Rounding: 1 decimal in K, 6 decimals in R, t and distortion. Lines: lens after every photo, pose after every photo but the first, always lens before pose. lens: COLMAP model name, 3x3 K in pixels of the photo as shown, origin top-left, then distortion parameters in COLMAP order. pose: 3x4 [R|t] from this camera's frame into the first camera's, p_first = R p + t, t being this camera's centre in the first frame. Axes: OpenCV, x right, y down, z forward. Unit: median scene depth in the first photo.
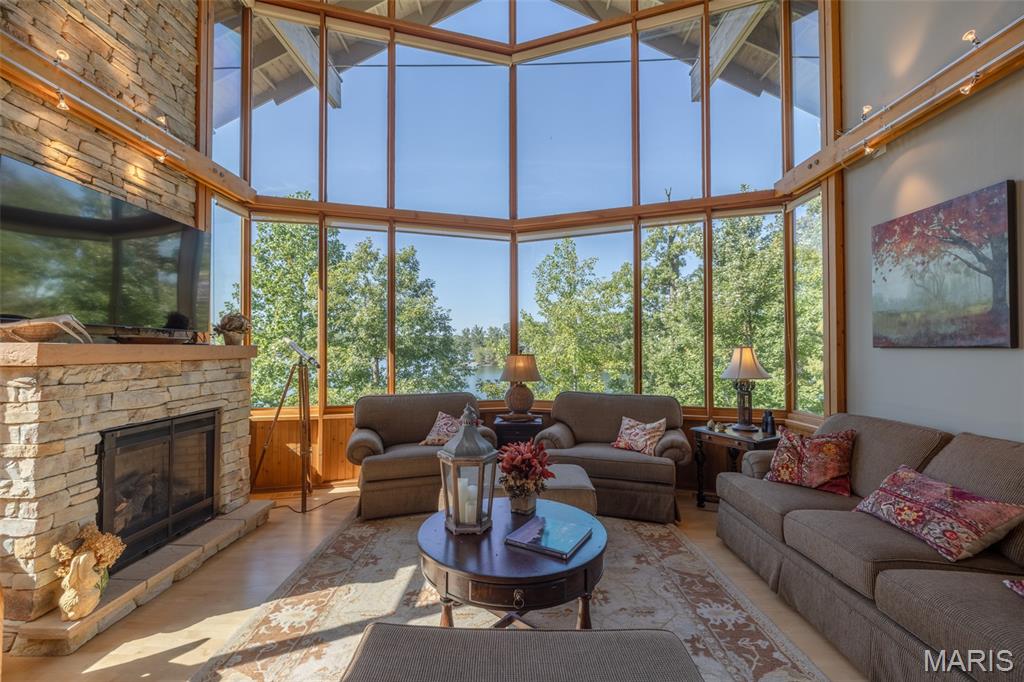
lens RADIAL K [[426.6, 0, 507.8], [0, 426.6, 341.8], [0, 0, 1]] dist [-0.000624, -0.000781]
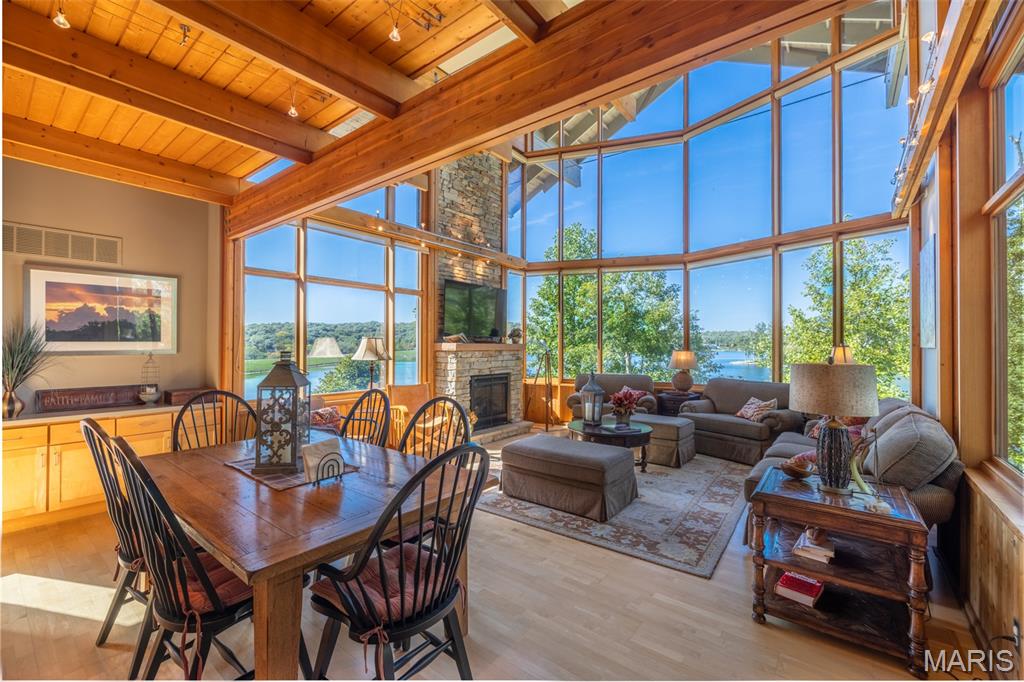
lens RADIAL K [[426.6, 0, 507.8], [0, 426.6, 341.8], [0, 0, 1]] dist [-0.000624, -0.000781]
pose [[0.801805, 0.001037, -0.597584, 0.576952], [0.003142, 0.999977, 0.005951, -0.014205], [0.597577, -0.006649, 0.801784, -0.699063]]
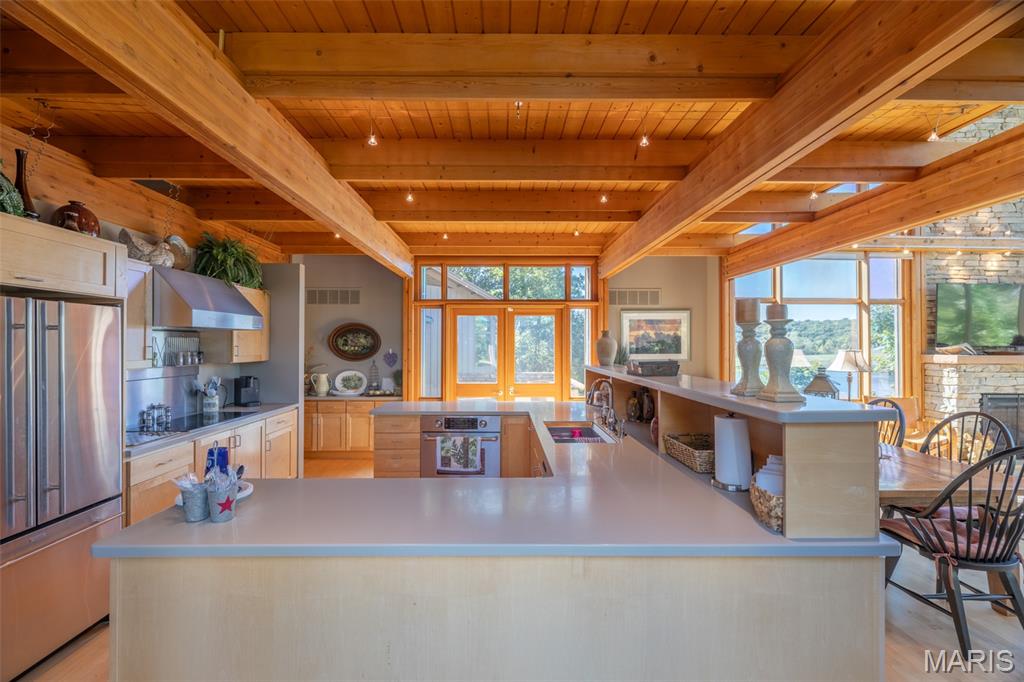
lens RADIAL K [[426.6, 0, 507.8], [0, 426.6, 341.8], [0, 0, 1]] dist [-0.000624, -0.000781]
pose [[0.043478, -0.005200, -0.999041, 0.842453], [0.012642, 0.999909, -0.004654, -0.061743], [0.998974, -0.012428, 0.043539, -1.129262]]
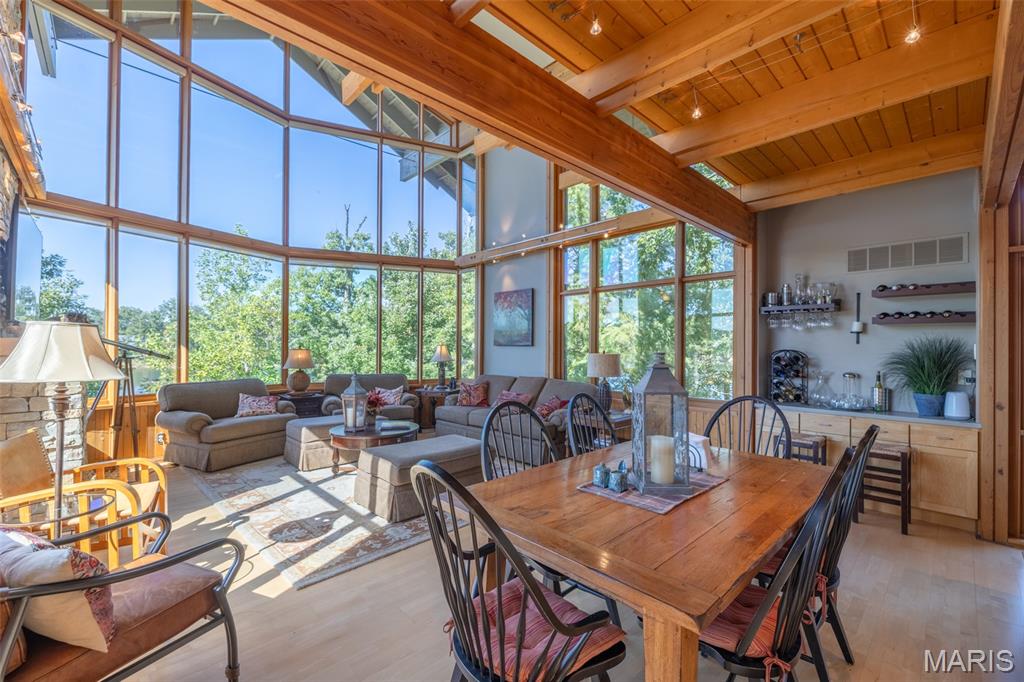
lens RADIAL K [[432.1, 0, 508.2], [0, 432.1, 341.2], [0, 0, 1]] dist [-0.000305, -0.000199]
pose [[0.710111, 0.013040, 0.703969, -0.662151], [-0.017476, 0.999847, -0.000892, -0.008729], [-0.703873, -0.011669, 0.710230, -0.645623]]
